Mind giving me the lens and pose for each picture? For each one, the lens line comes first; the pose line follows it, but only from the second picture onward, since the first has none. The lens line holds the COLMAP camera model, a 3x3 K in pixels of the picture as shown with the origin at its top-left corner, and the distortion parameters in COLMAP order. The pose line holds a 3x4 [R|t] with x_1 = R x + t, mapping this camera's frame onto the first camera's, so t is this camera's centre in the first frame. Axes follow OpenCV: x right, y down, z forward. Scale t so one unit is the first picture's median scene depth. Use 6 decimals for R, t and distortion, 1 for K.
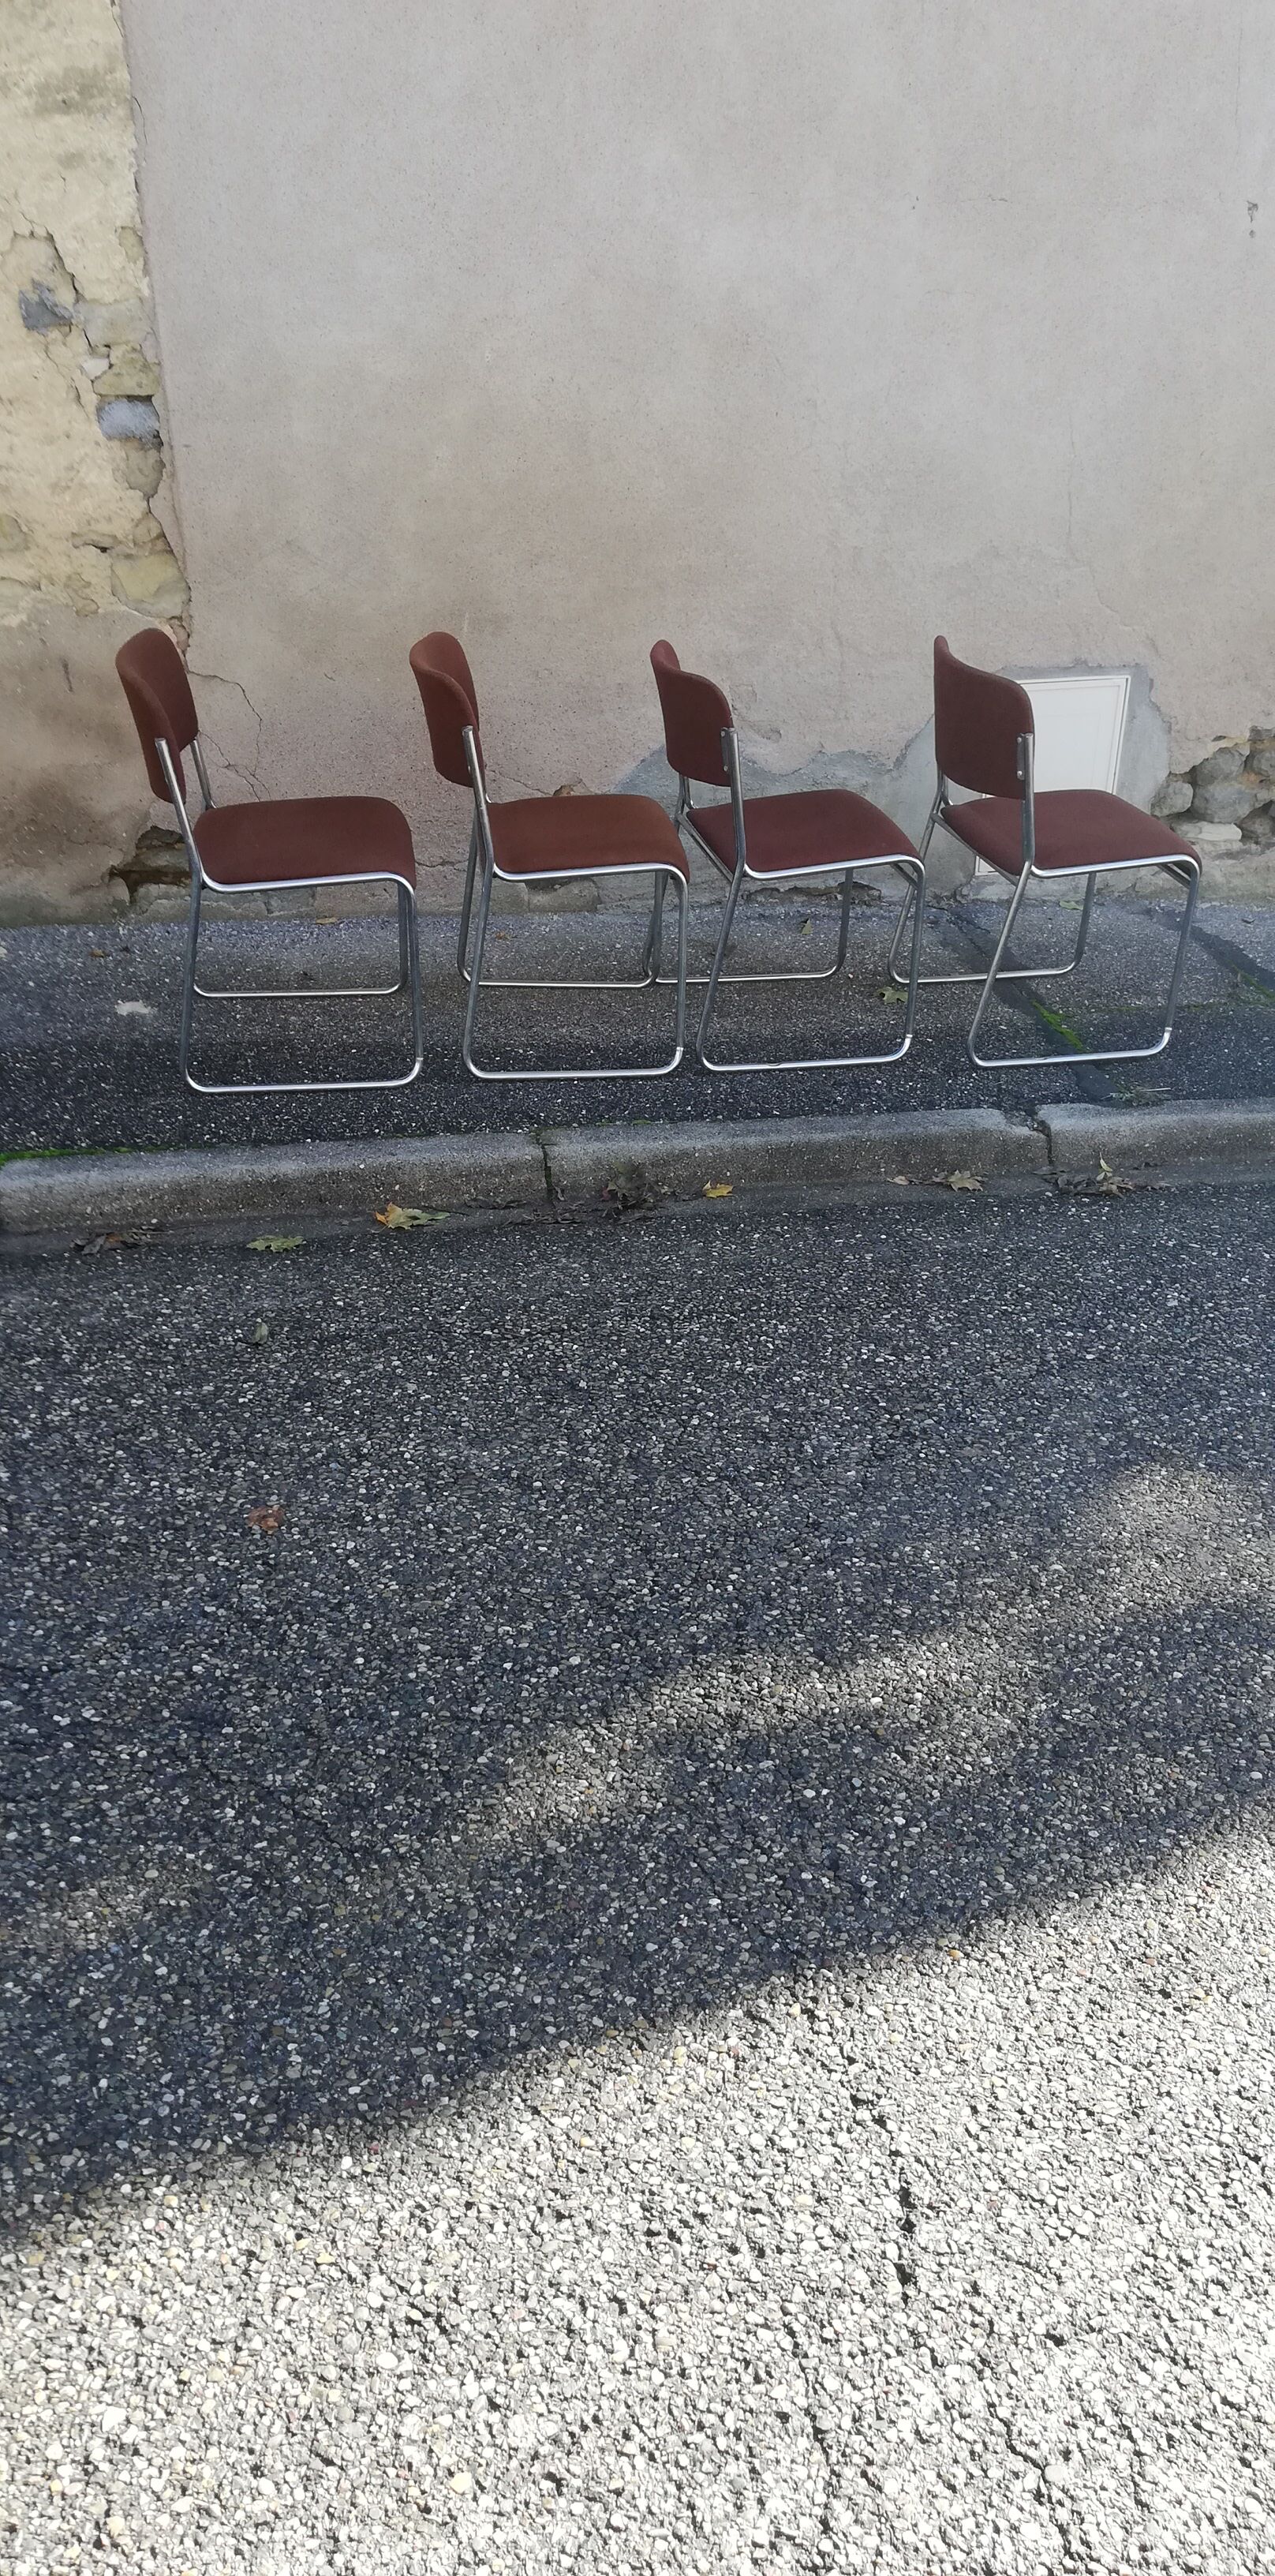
lens RADIAL K [[1986.9, 0, 649.8], [0, 1986.9, 1229.9], [0, 0, 1]] dist [0.087746, -0.103744]
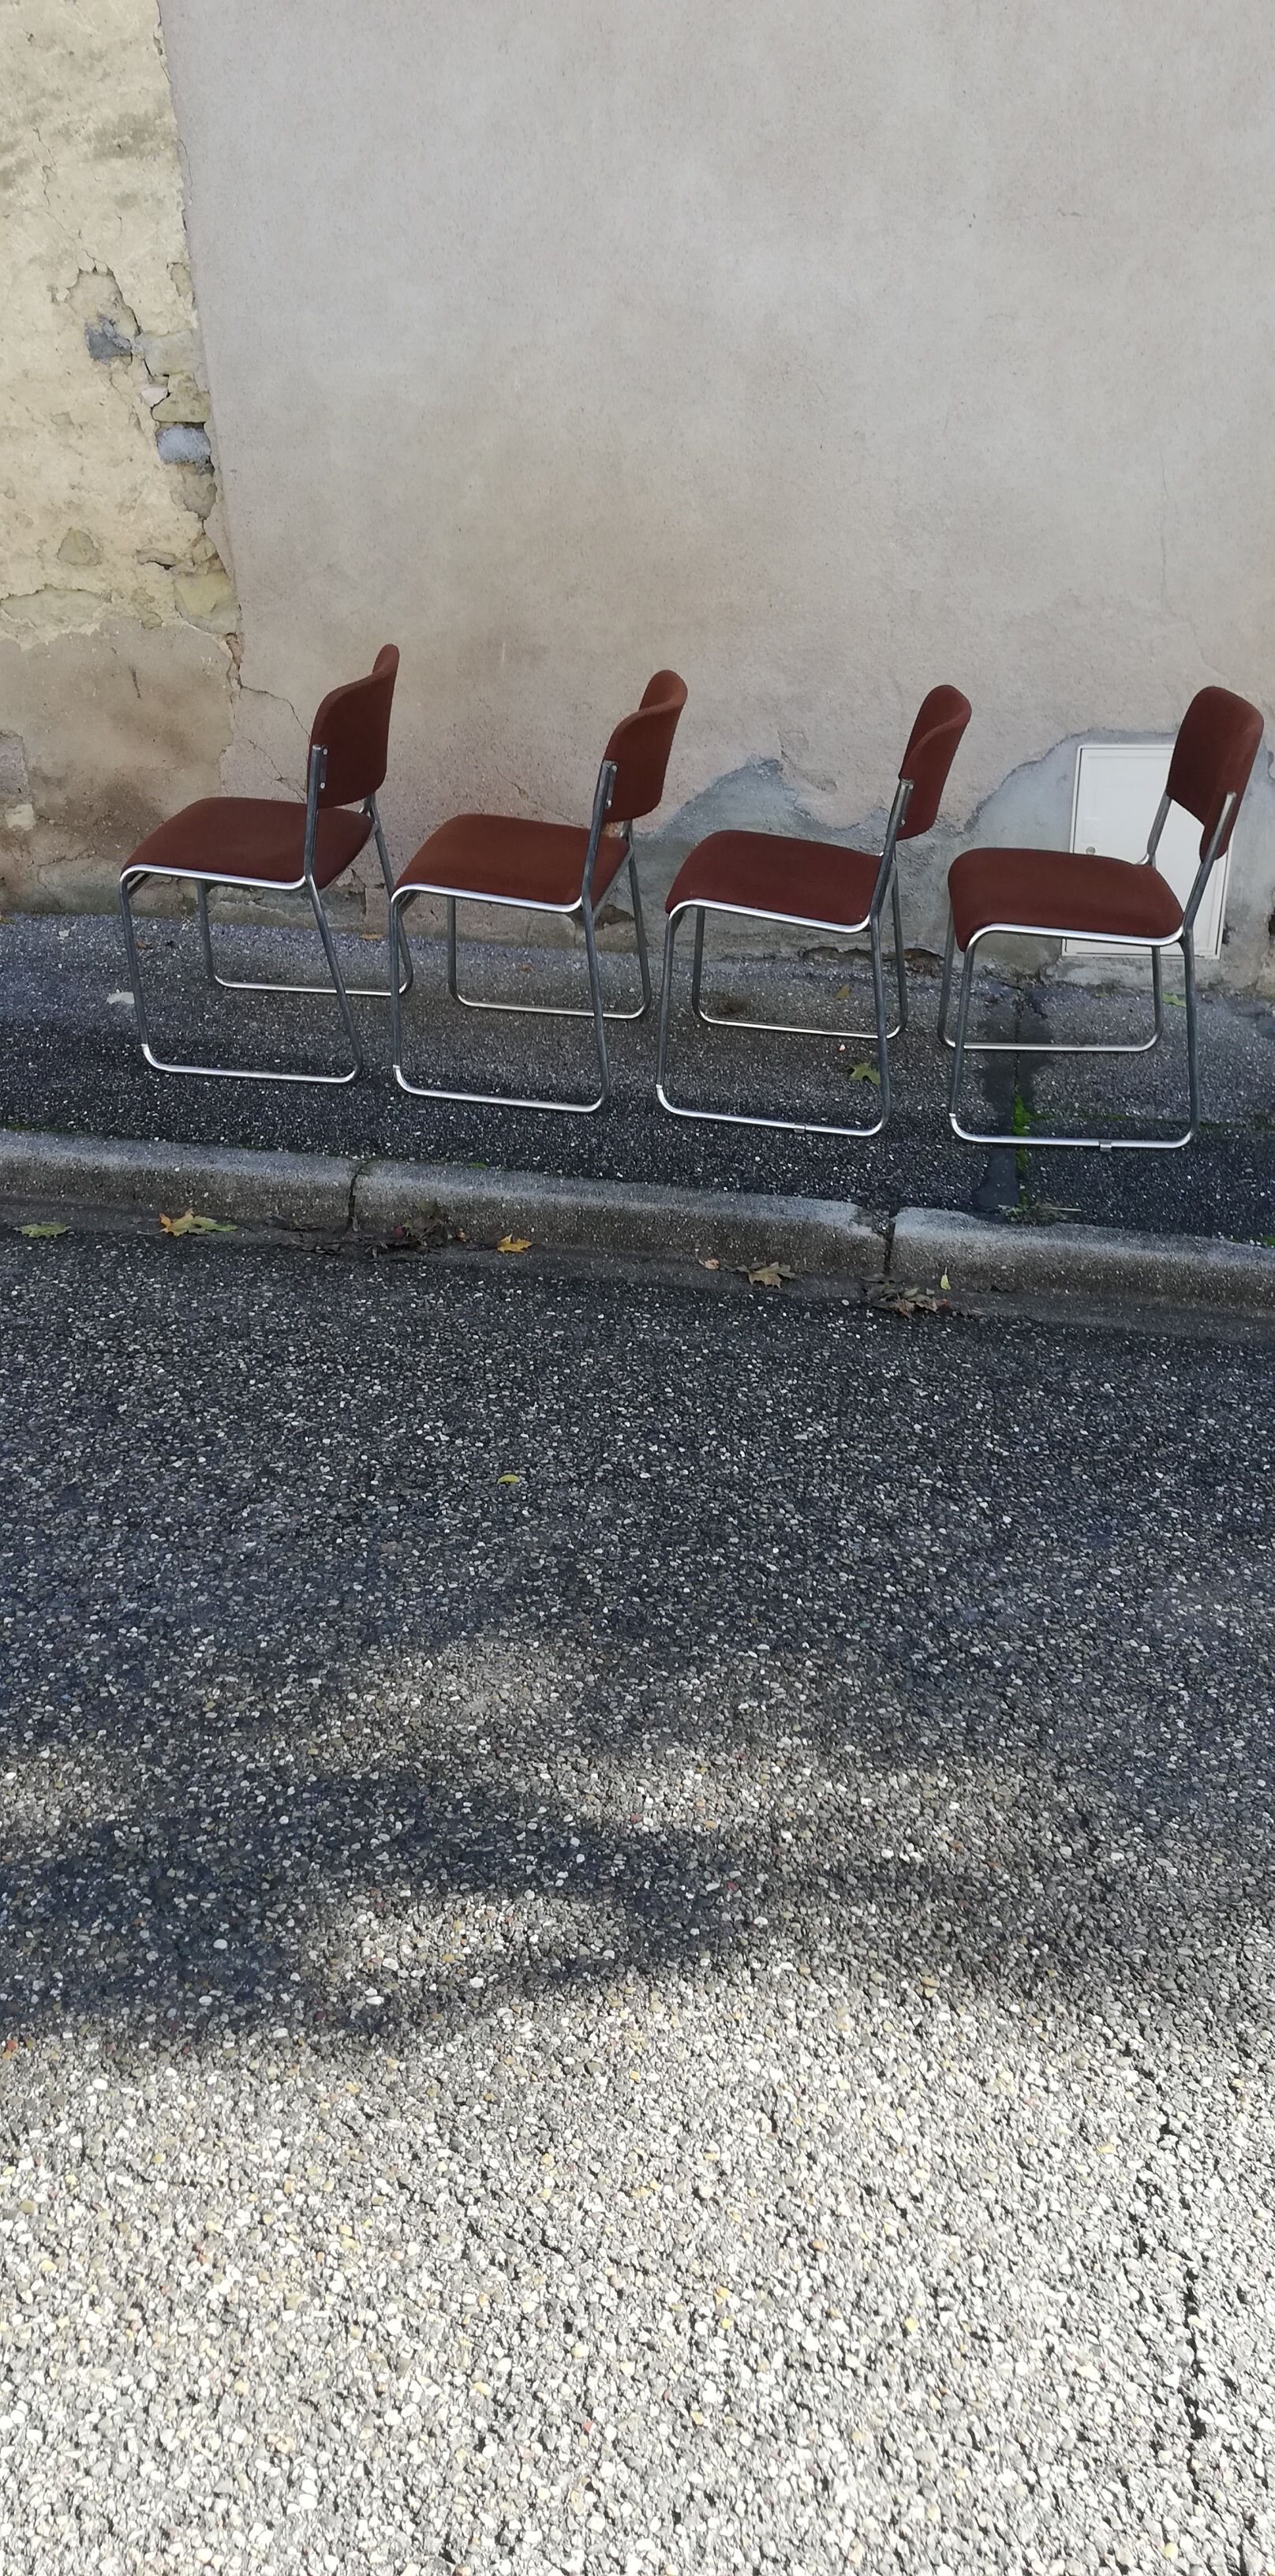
lens RADIAL K [[1991.1, 0, 649.7], [0, 1991.1, 1227.4], [0, 0, 1]] dist [0.086757, -0.102704]
pose [[0.930311, 0.142786, -0.337838, 0.400242], [-0.149742, 0.988710, 0.005528, -0.041563], [0.334813, 0.045445, 0.941188, 0.112350]]
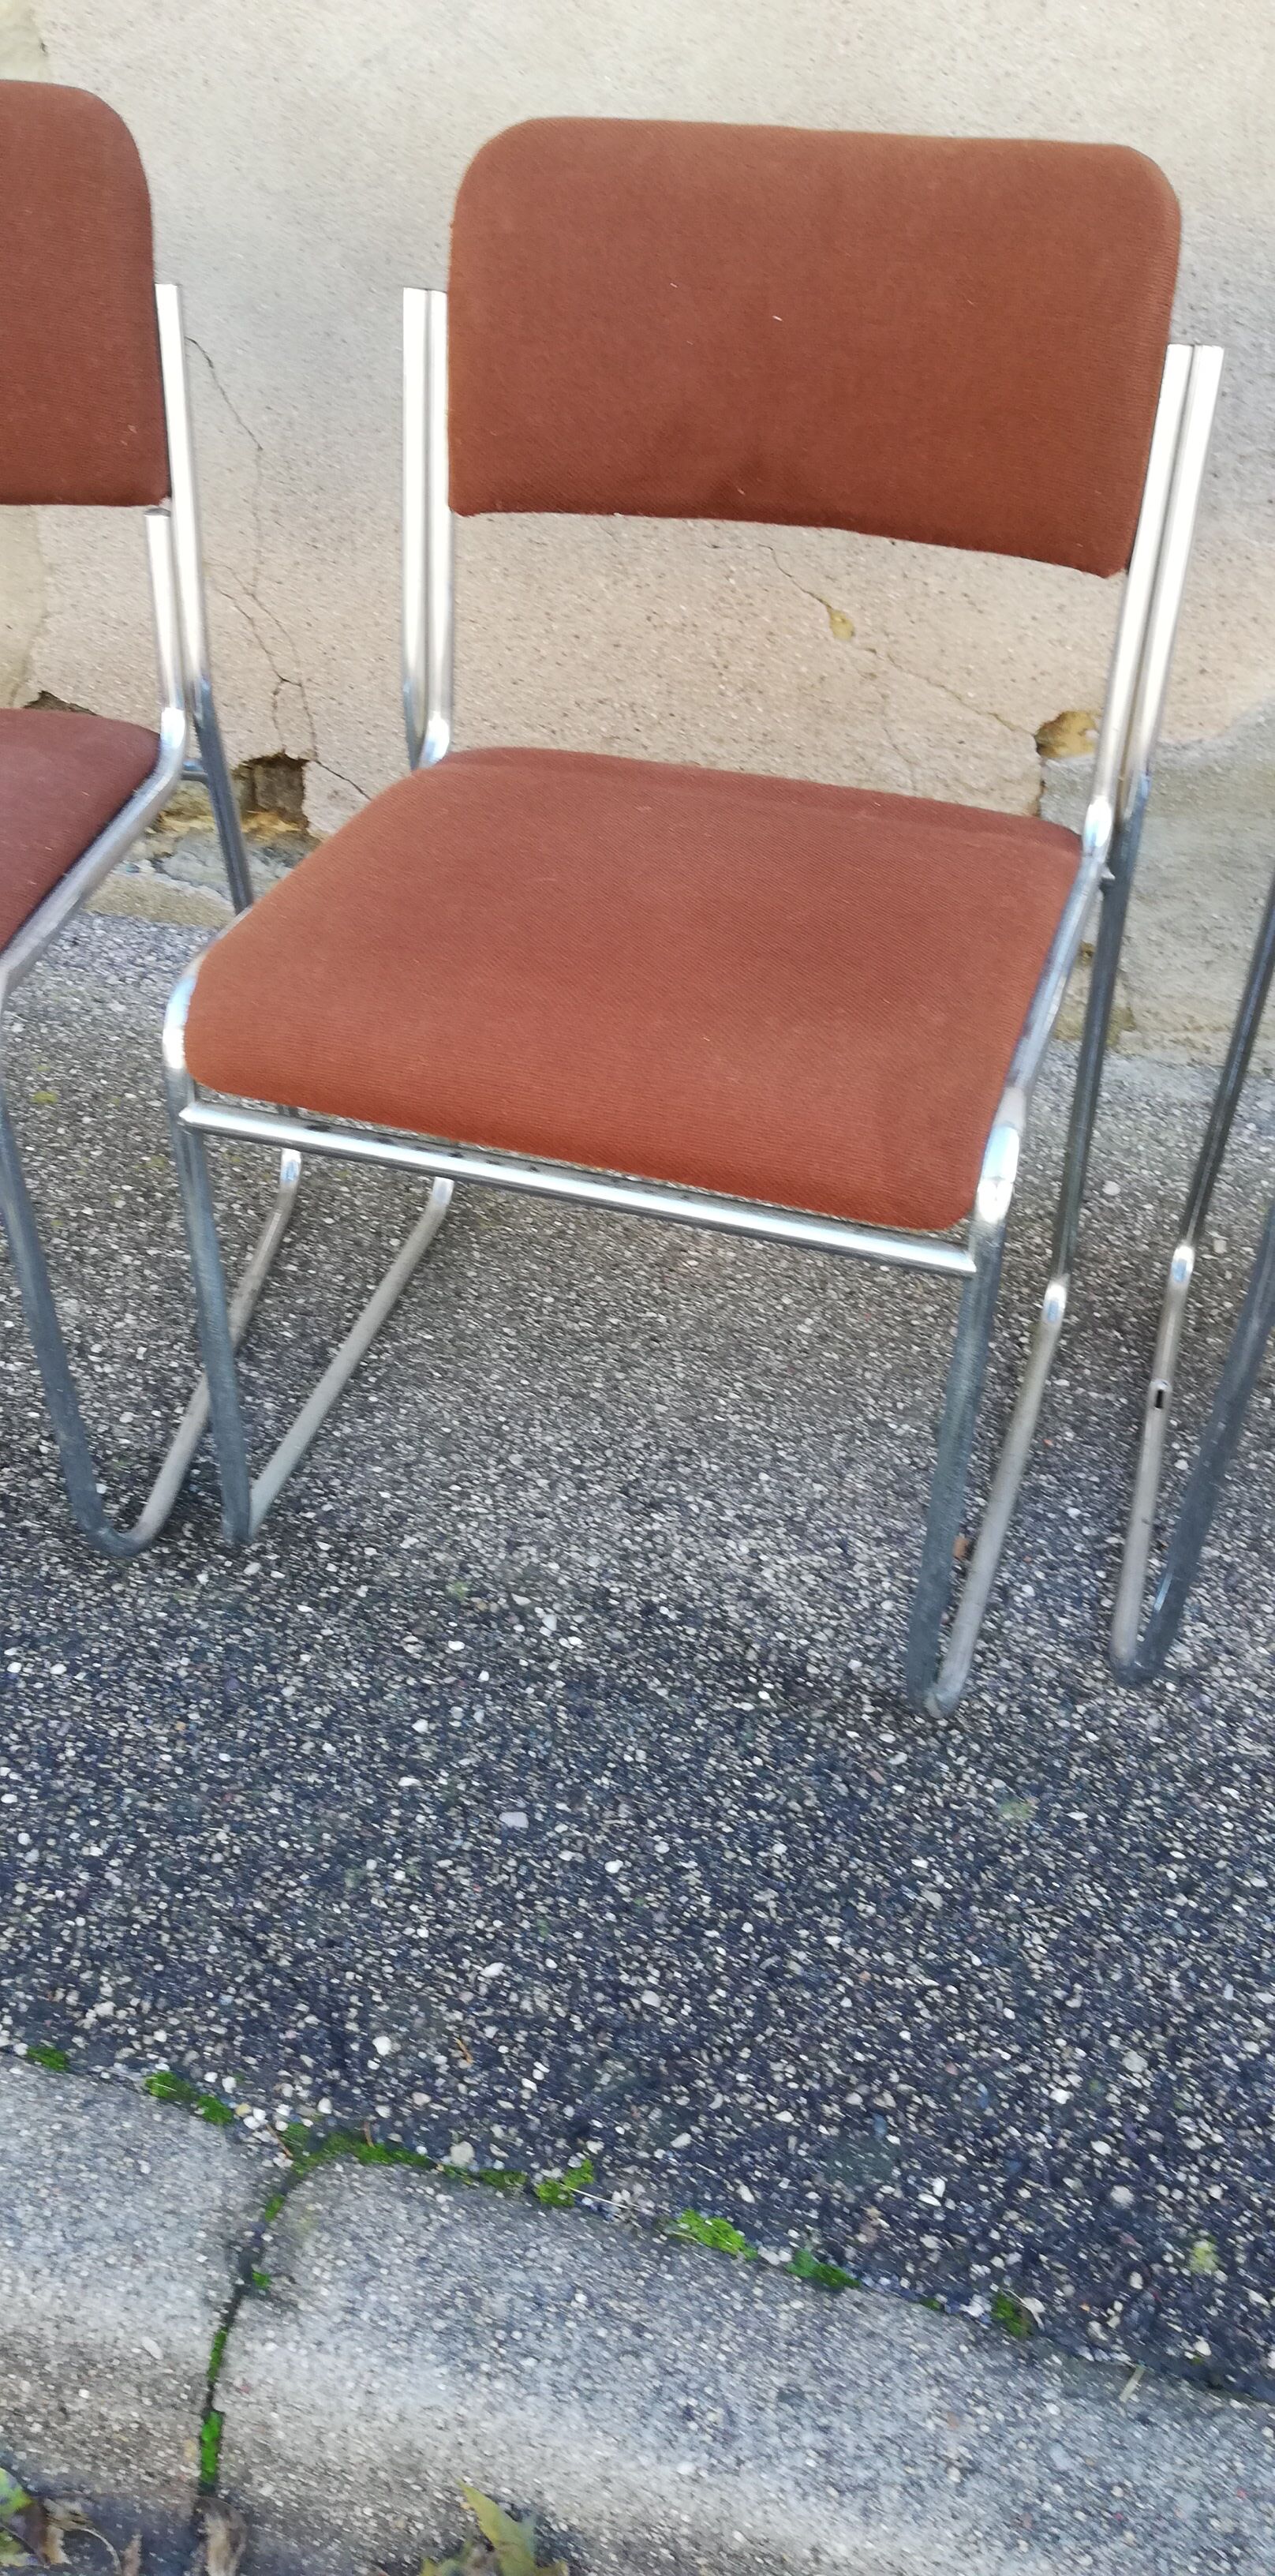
lens RADIAL K [[1957.0, 0, 657.6], [0, 1957.0, 1270.3], [0, 0, 1]] dist [0.048086, -0.073964]
pose [[0.899102, 0.240965, -0.365447, 0.051133], [-0.183807, 0.965509, 0.184412, -0.212418], [0.397279, -0.098633, 0.912382, 0.768649]]
